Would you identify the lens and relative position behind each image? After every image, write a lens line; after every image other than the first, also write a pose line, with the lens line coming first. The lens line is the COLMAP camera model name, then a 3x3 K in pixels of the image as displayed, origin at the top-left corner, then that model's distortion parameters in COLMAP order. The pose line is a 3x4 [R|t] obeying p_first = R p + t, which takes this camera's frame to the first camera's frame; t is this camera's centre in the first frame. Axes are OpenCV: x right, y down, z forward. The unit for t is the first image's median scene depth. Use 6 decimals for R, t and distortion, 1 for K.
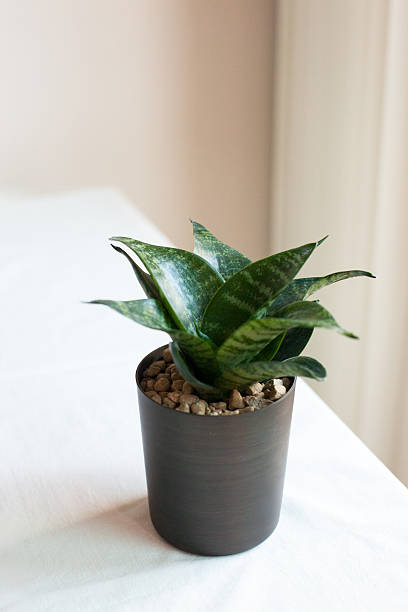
lens RADIAL K [[639.7, 0, 226.1], [0, 639.7, 295.1], [0, 0, 1]] dist [0.004636, -0.013507]
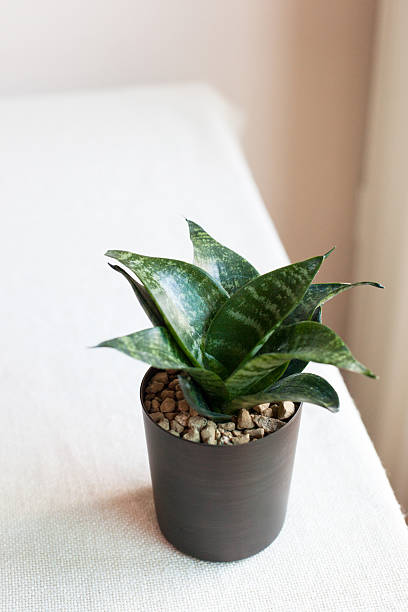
lens RADIAL K [[639.7, 0, 226.1], [0, 639.7, 295.1], [0, 0, 1]] dist [0.004636, -0.013507]
pose [[0.998518, -0.033116, 0.043179, -0.047985], [0.027351, 0.991414, 0.127868, -0.149709], [-0.047042, -0.126497, 0.990851, 0.046030]]
